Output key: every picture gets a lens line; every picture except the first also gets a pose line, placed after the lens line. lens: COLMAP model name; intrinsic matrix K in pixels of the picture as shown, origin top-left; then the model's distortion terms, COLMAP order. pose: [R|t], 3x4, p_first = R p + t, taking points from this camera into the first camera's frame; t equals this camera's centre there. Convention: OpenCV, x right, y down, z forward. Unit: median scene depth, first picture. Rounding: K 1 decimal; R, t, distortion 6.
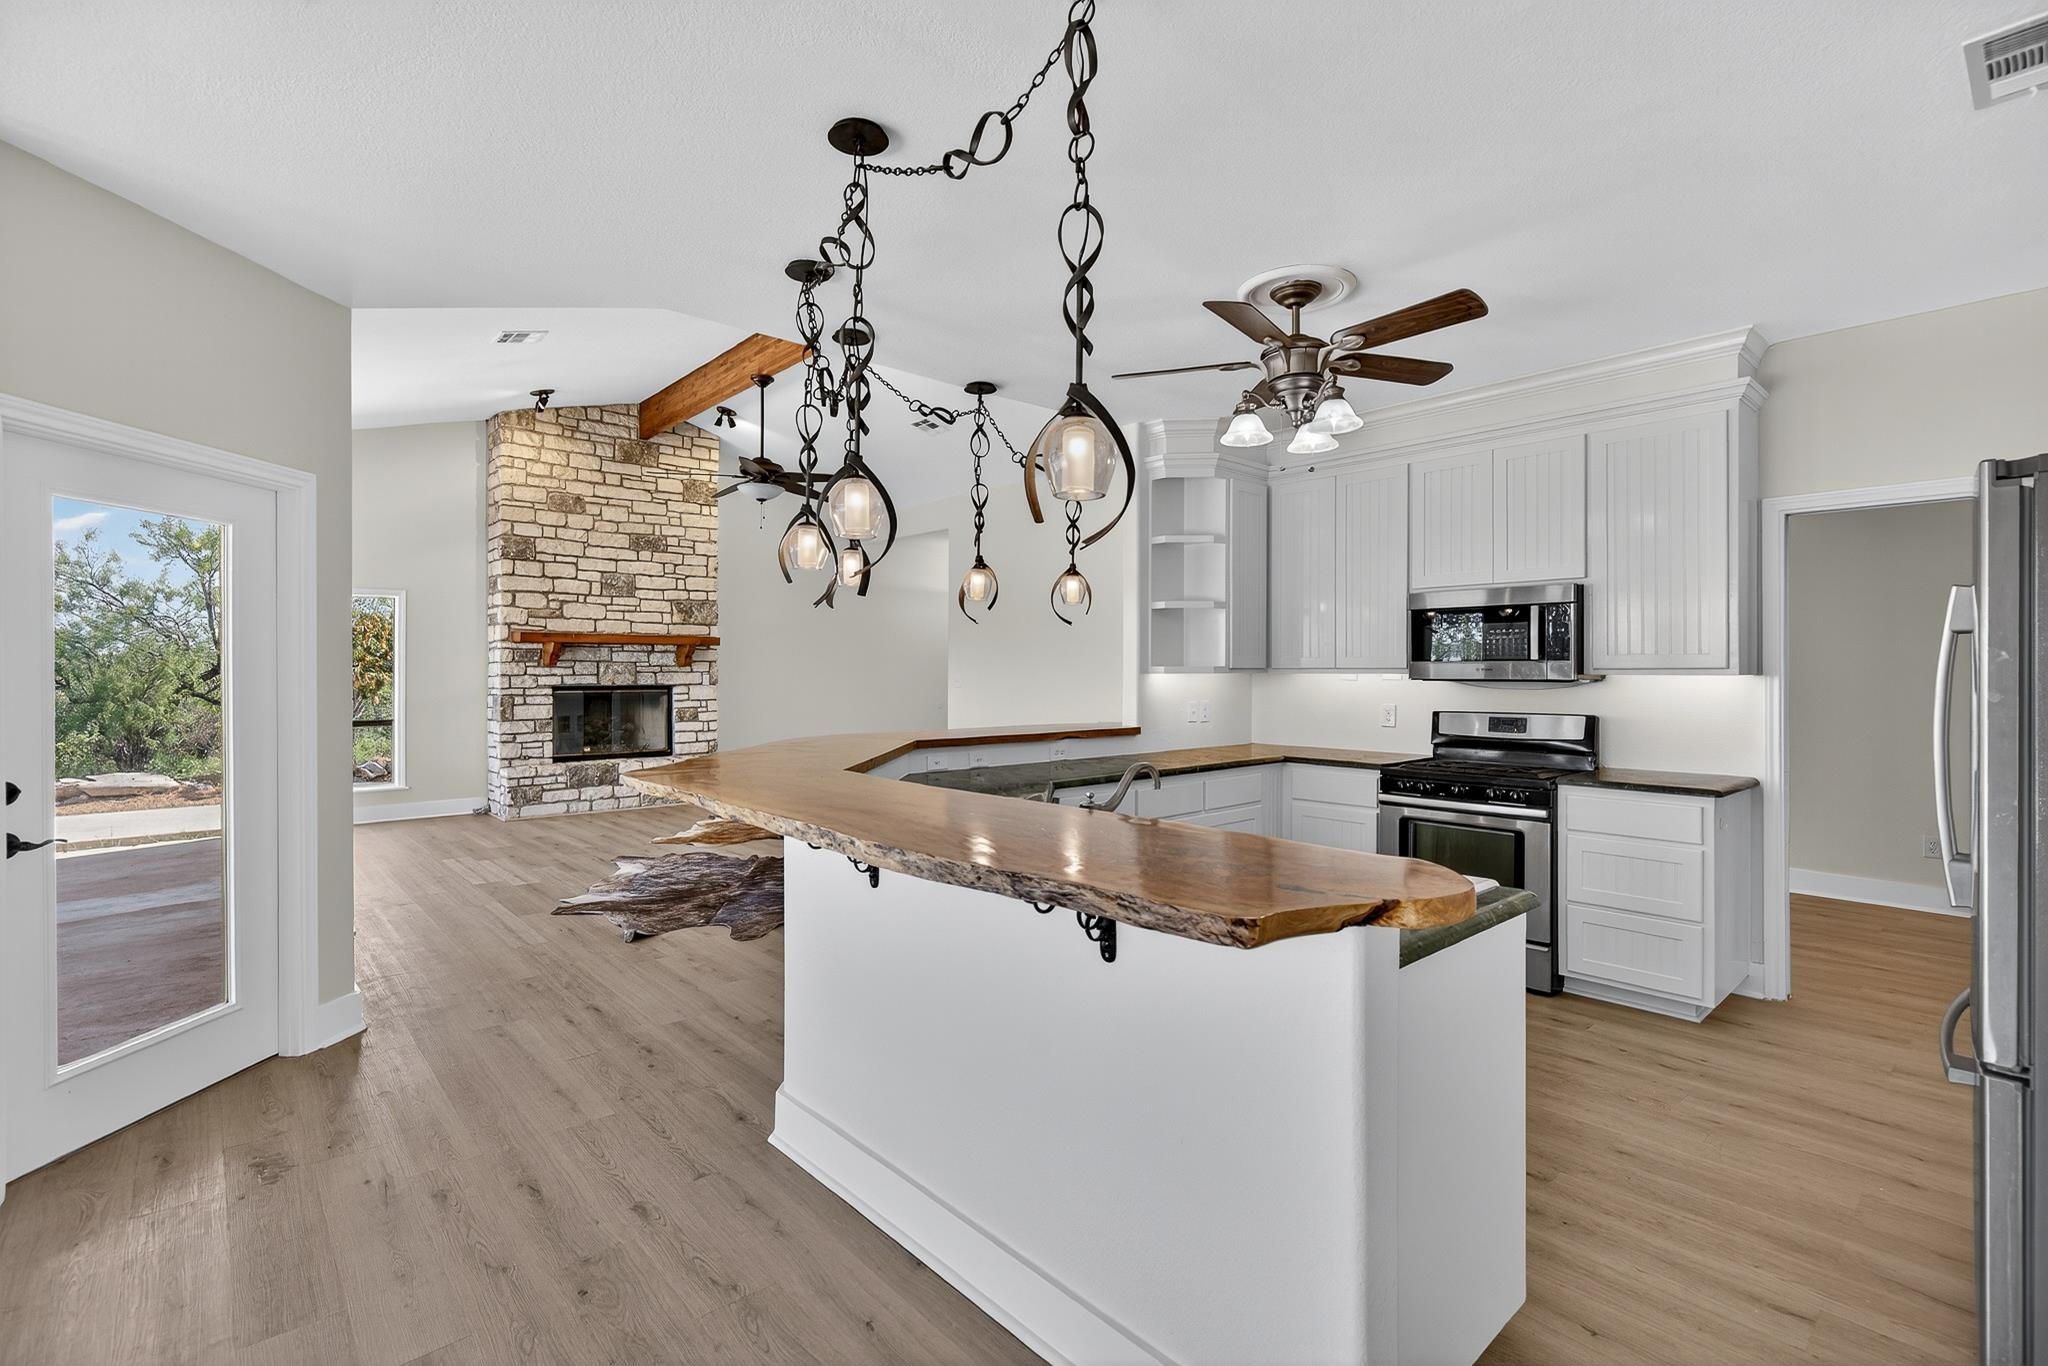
lens RADIAL K [[934.6, 0, 1029.0], [0, 934.6, 677.8], [0, 0, 1]] dist [0.000517, -0.000127]
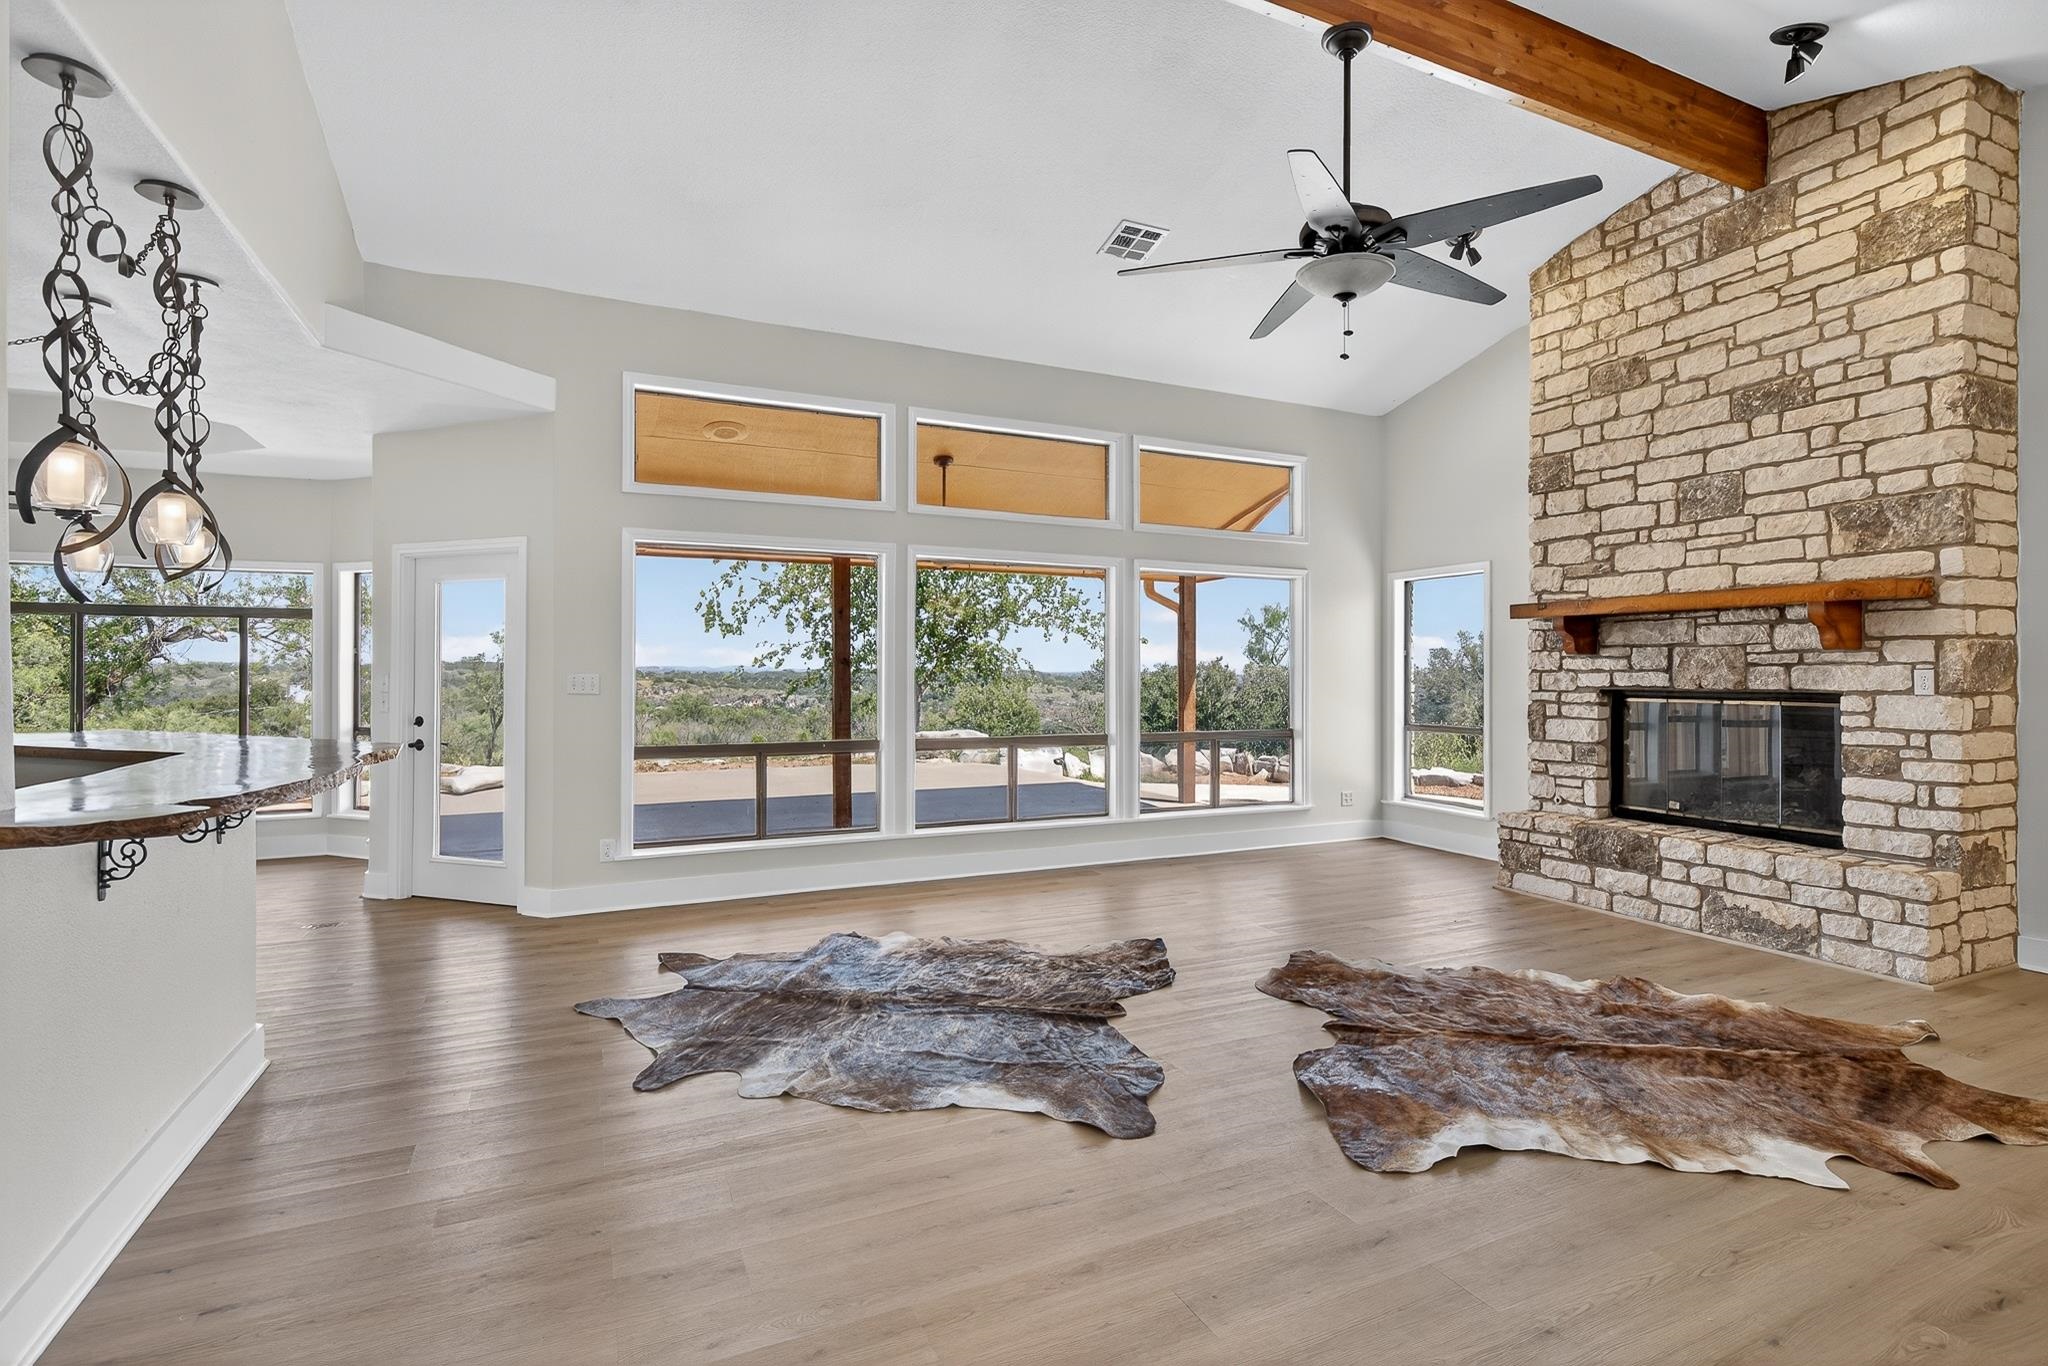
lens RADIAL K [[973.6, 0, 1037.9], [0, 973.6, 677.5], [0, 0, 1]] dist [-0.001010, -0.000337]
pose [[-0.281286, 0.005729, -0.959607, 0.190916], [-0.002471, 0.999975, 0.006694, -0.001808], [0.959621, 0.004254, -0.281264, 0.818072]]
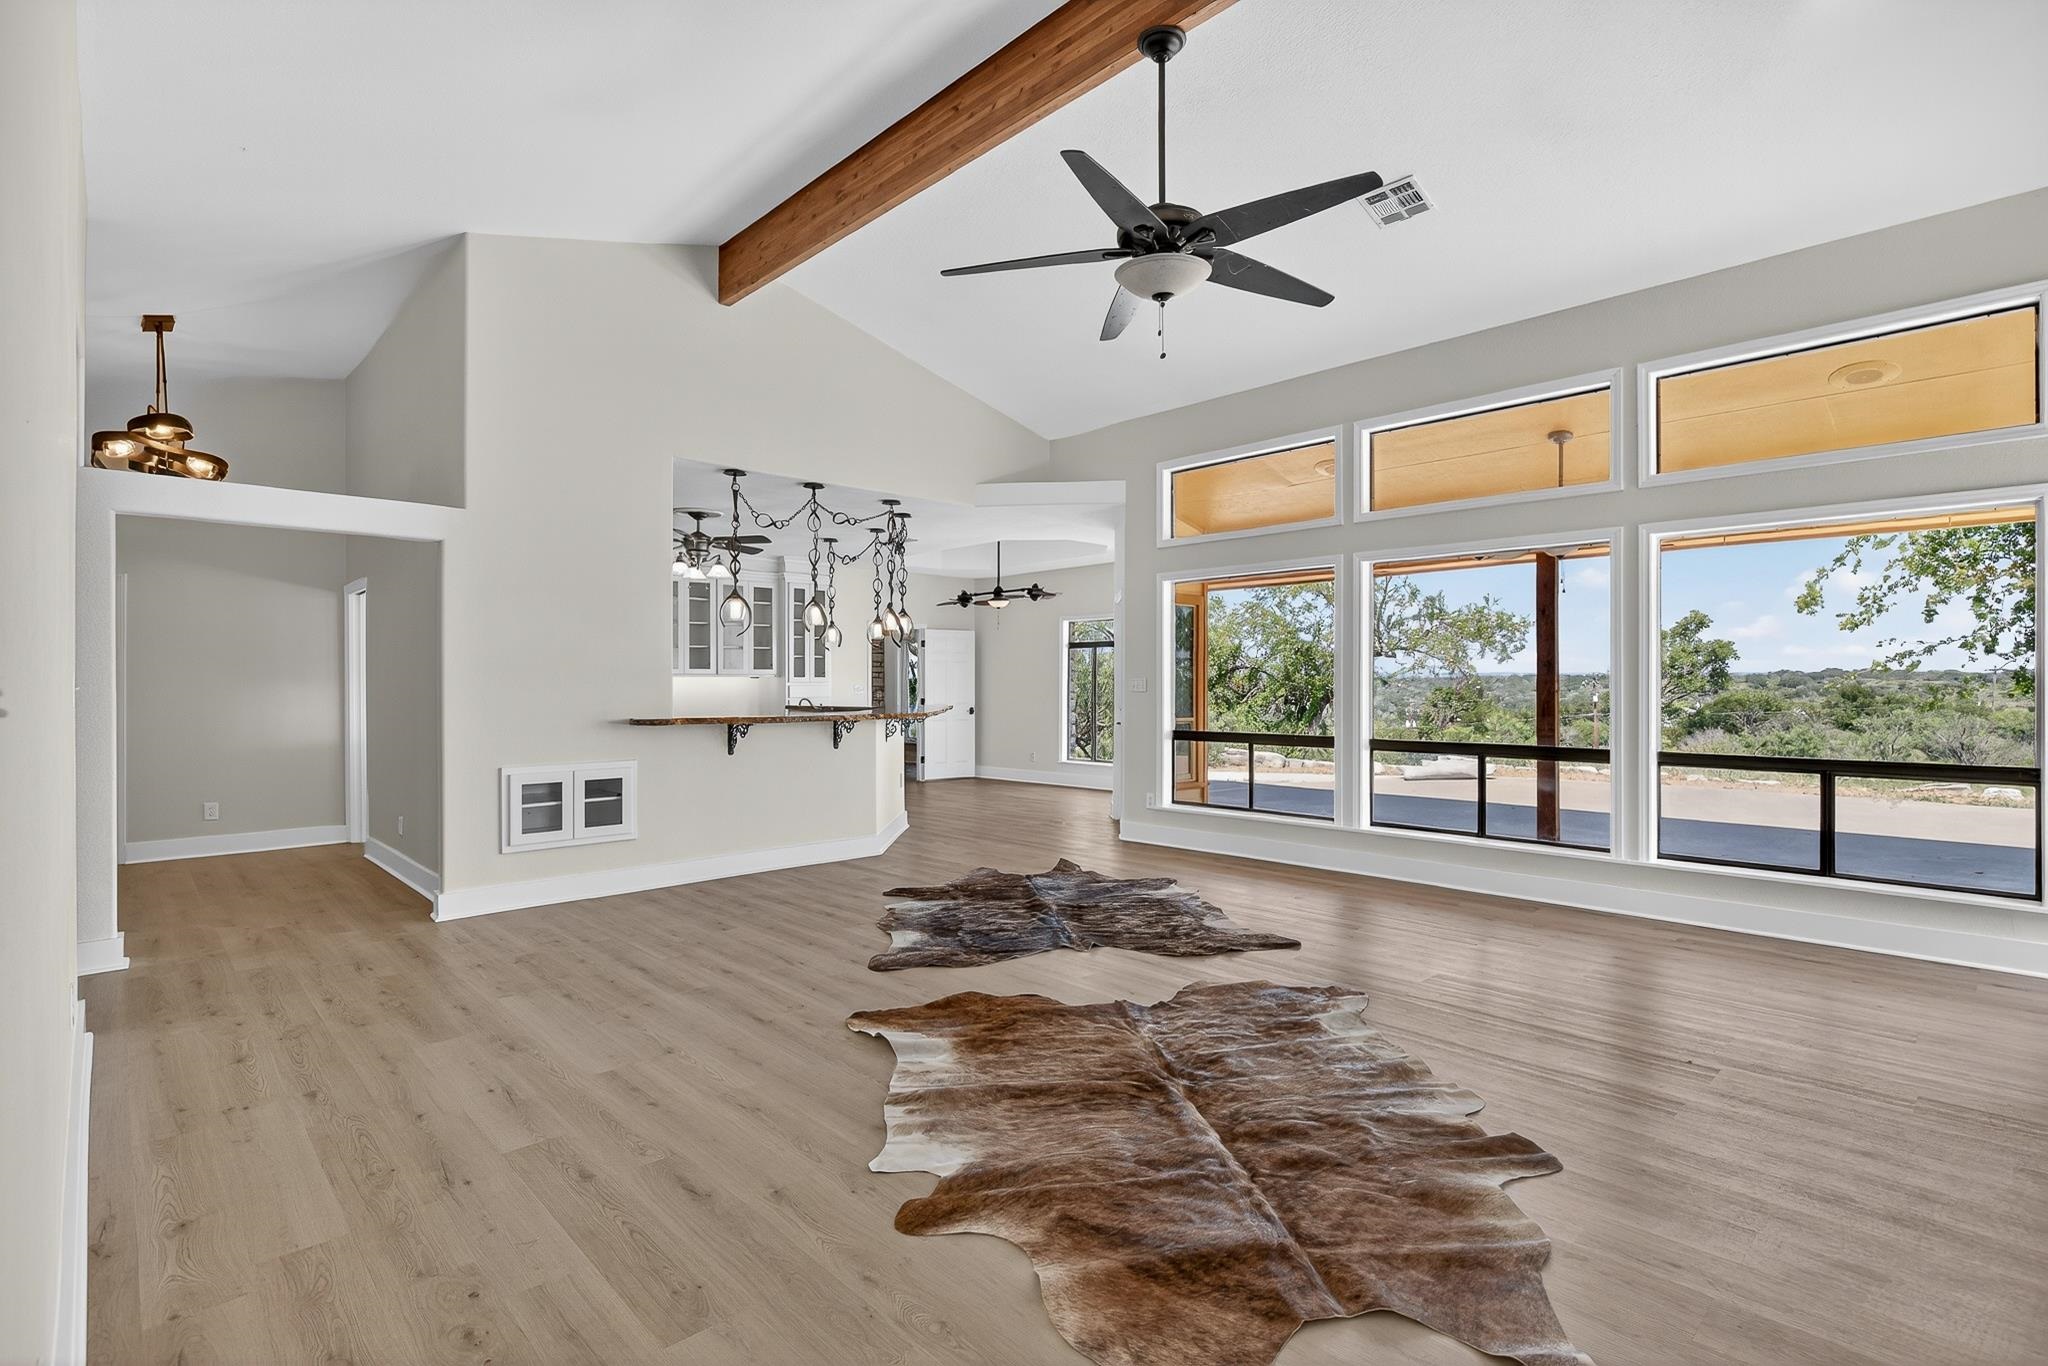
lens RADIAL K [[973.6, 0, 1037.9], [0, 973.6, 677.5], [0, 0, 1]] dist [-0.001010, -0.000337]
pose [[-0.998905, -0.000512, -0.046774, -0.163875], [-0.000467, 0.999999, -0.000970, 0.003080], [0.046775, -0.000948, -0.998905, 1.234231]]
